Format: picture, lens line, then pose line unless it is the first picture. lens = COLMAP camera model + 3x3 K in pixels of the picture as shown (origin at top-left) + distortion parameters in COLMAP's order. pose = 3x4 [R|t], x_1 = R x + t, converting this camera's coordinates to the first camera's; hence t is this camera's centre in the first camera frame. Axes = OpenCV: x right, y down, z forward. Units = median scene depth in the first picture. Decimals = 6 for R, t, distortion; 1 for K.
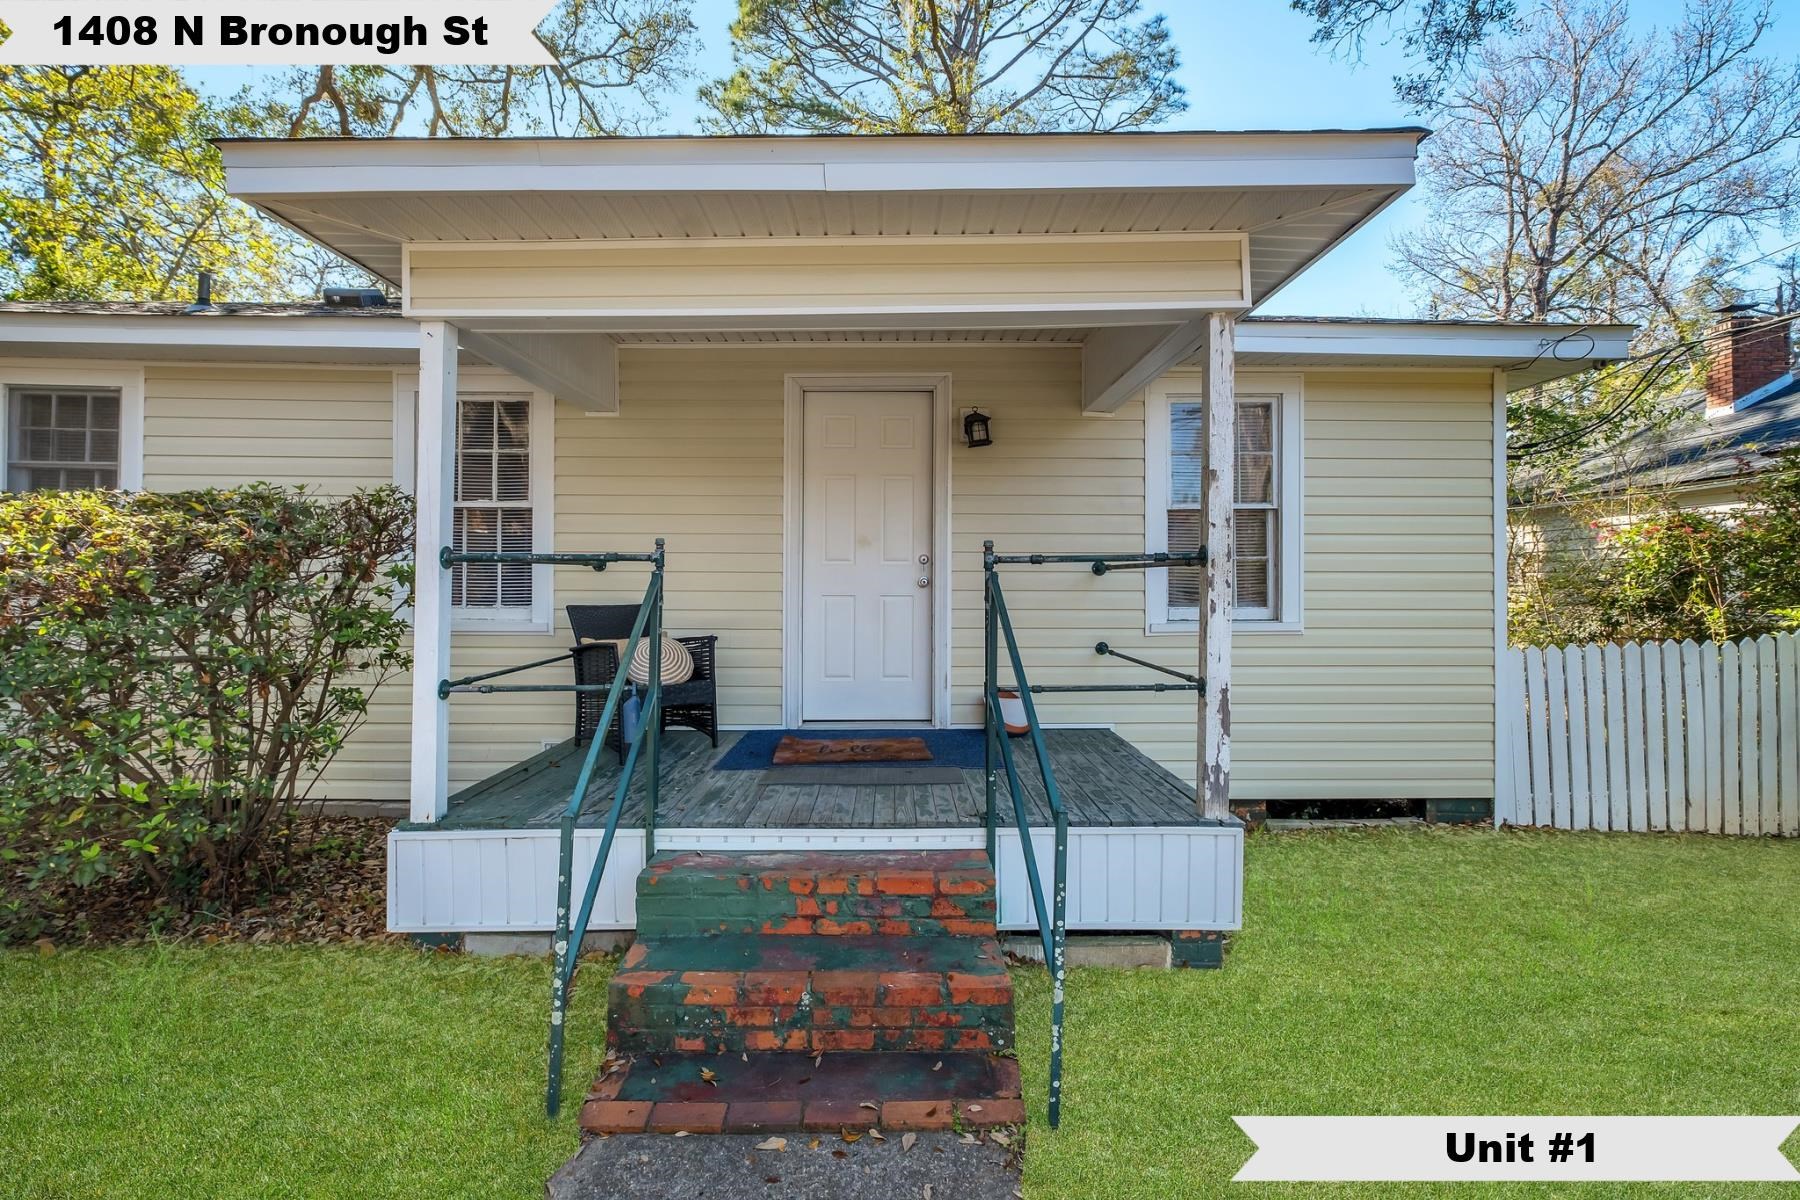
lens RADIAL K [[791.4, 0, 895.8], [0, 791.4, 585.6], [0, 0, 1]] dist [-0.000396, -0.001139]
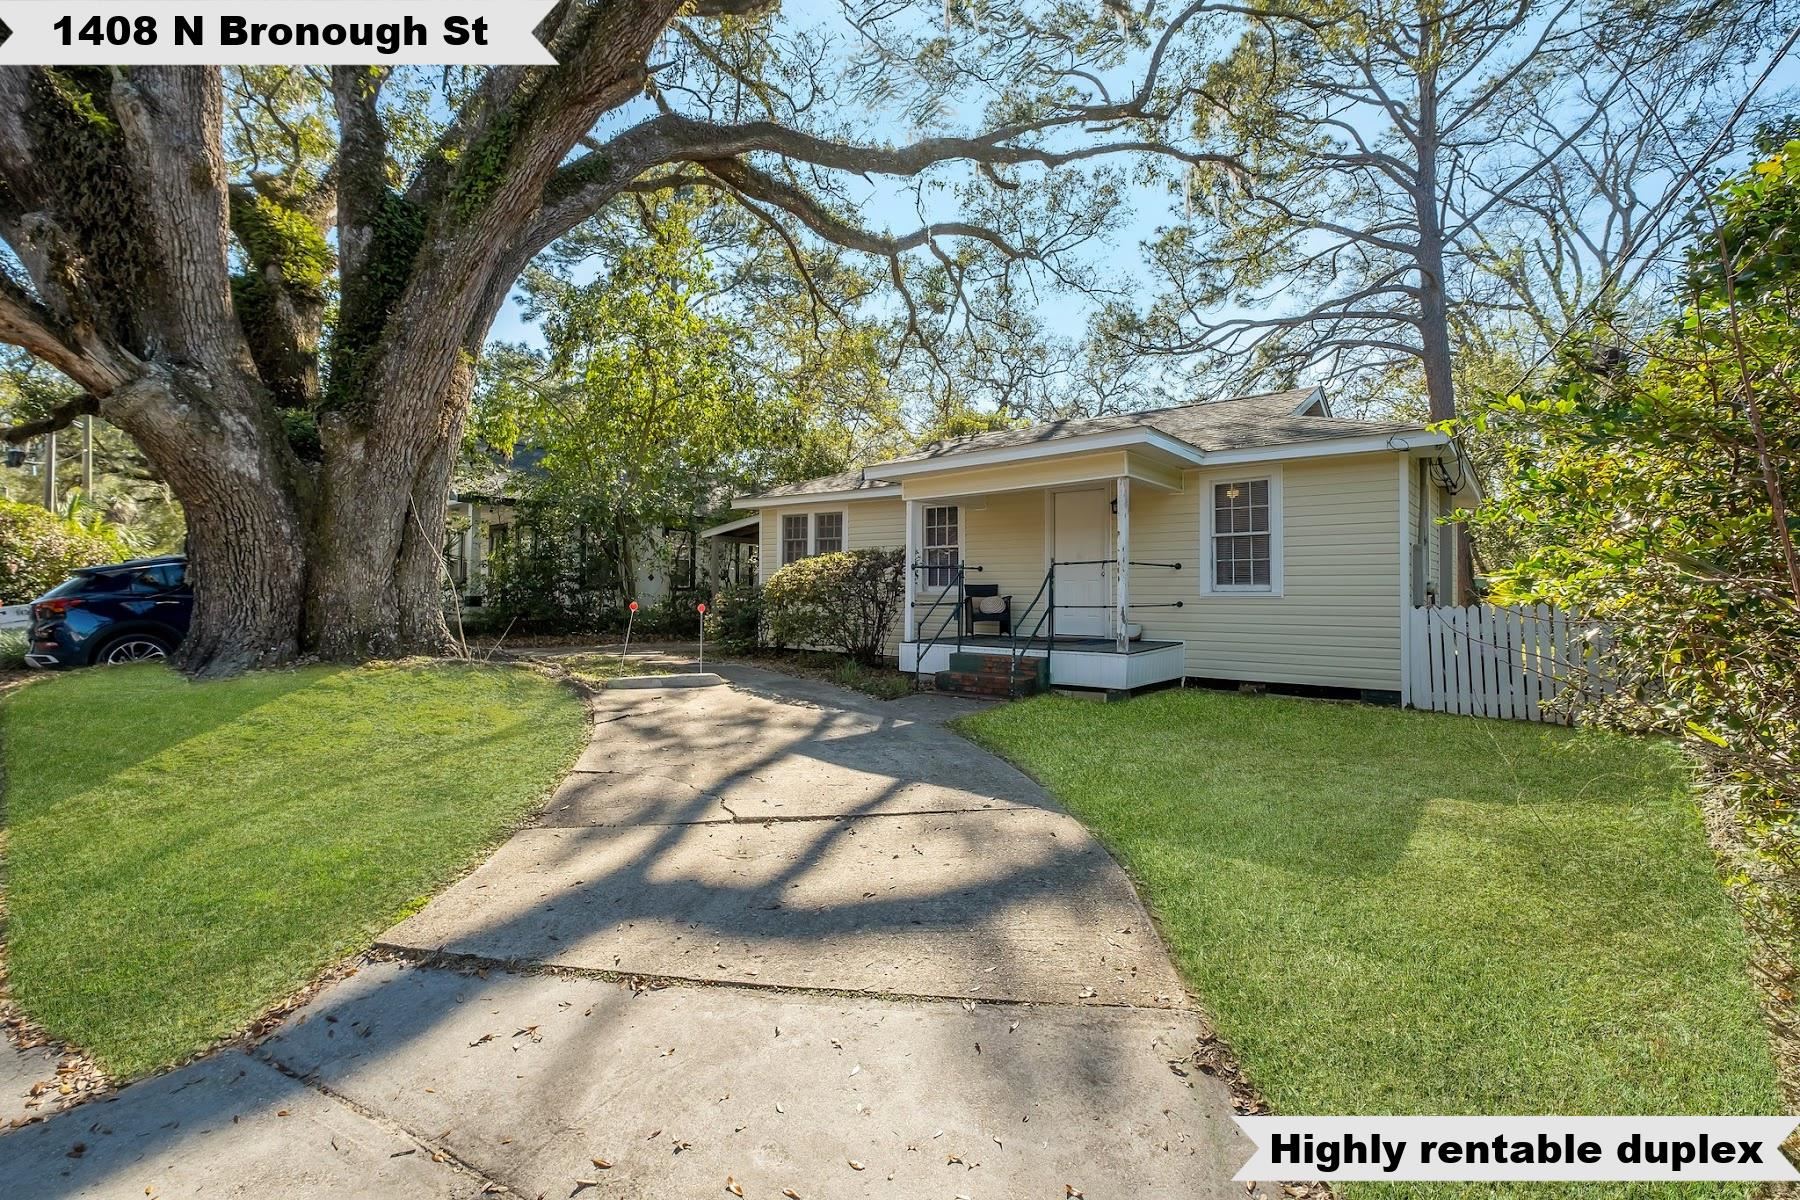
lens RADIAL K [[791.4, 0, 900.6], [0, 791.4, 596.8], [0, 0, 1]] dist [-0.000396, -0.001139]
pose [[0.776770, 0.003949, -0.629772, 1.171354], [-0.000997, 0.999987, 0.005040, 0.055877], [0.629783, -0.003288, 0.776764, -1.292569]]
